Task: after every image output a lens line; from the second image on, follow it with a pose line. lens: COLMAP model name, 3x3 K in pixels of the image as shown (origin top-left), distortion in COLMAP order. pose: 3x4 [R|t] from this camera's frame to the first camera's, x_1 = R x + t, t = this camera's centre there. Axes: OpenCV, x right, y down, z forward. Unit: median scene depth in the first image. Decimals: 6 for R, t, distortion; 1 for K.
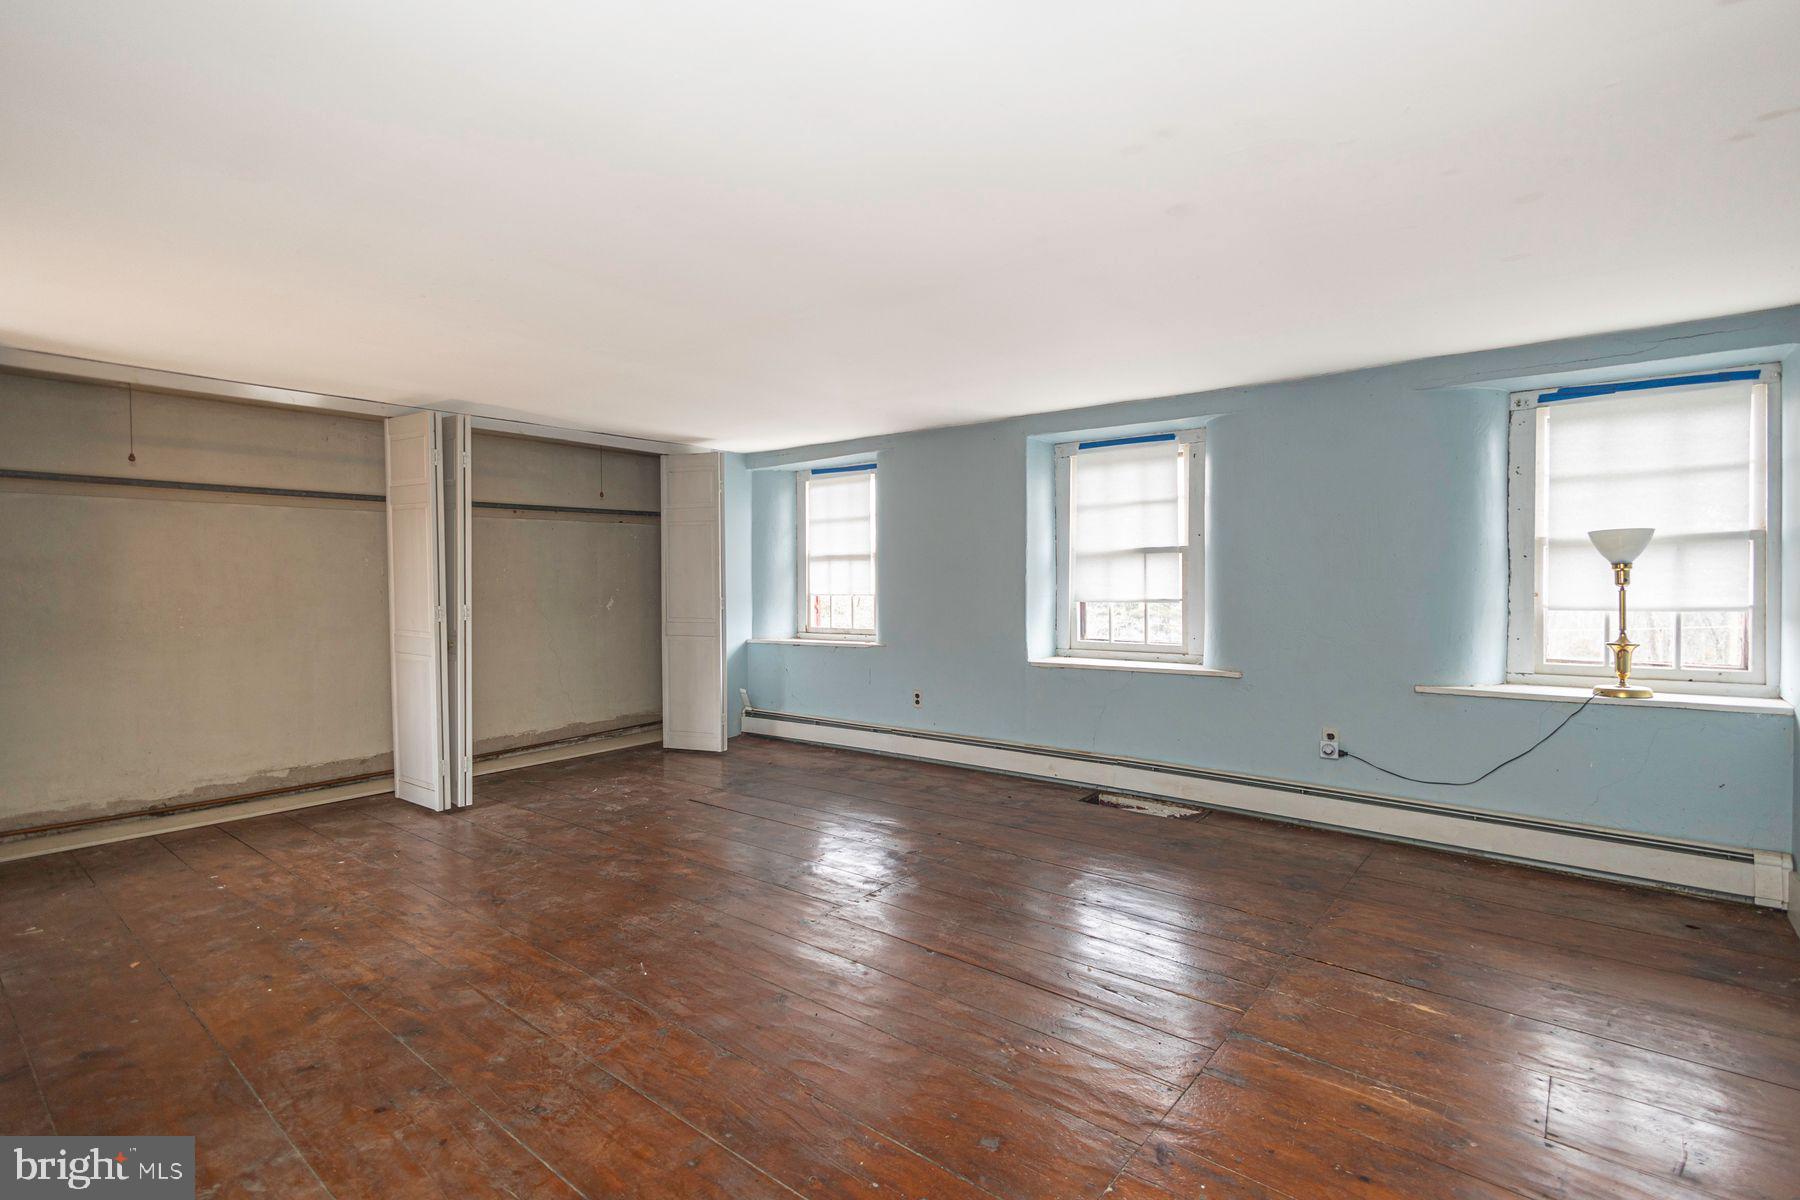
lens RADIAL K [[825.2, 0, 897.2], [0, 825.2, 602.4], [0, 0, 1]] dist [0.015507, -0.000773]
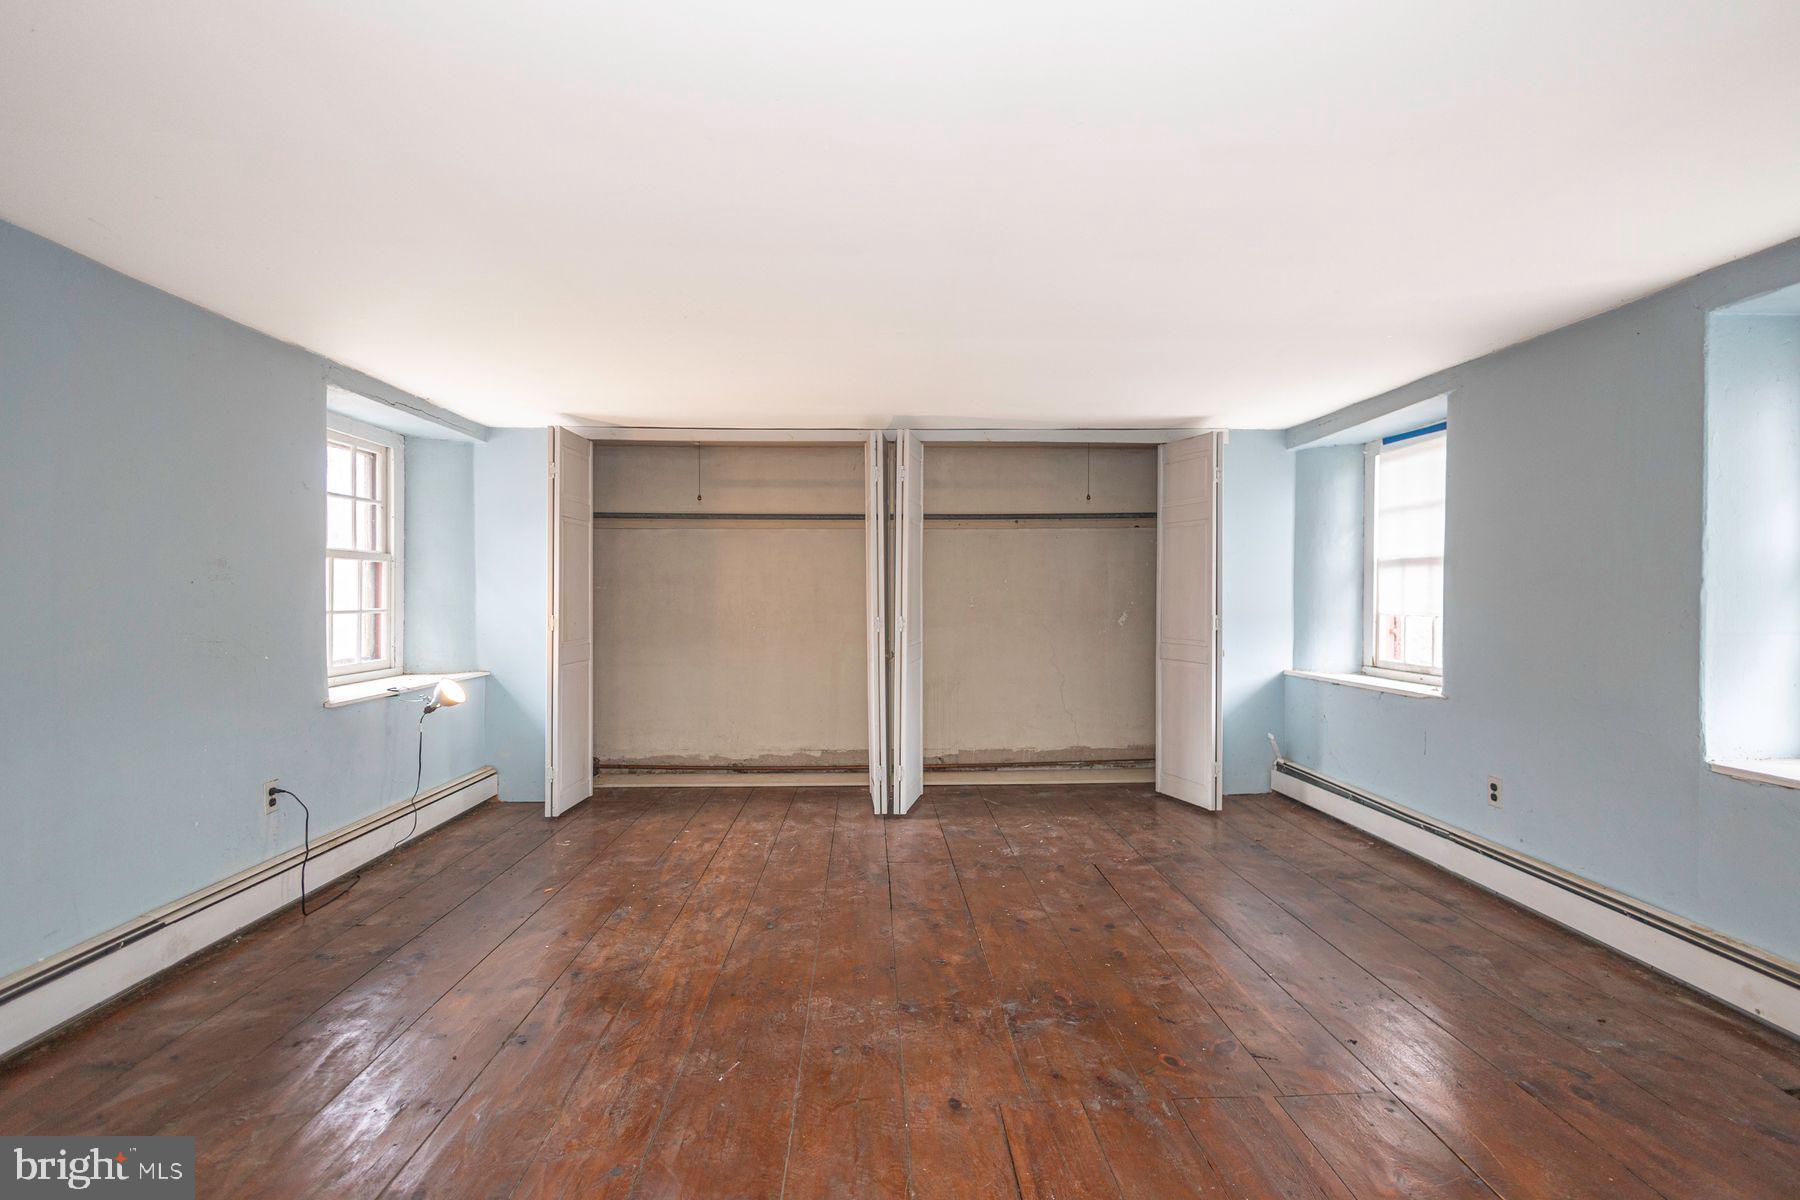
lens RADIAL K [[825.2, 0, 906.0], [0, 825.2, 595.6], [0, 0, 1]] dist [0.015507, -0.000773]
pose [[0.662714, 0.010611, -0.748797, 0.194677], [-0.025601, 0.999636, -0.008492, -0.010952], [0.748435, 0.024798, 0.662745, 0.269511]]
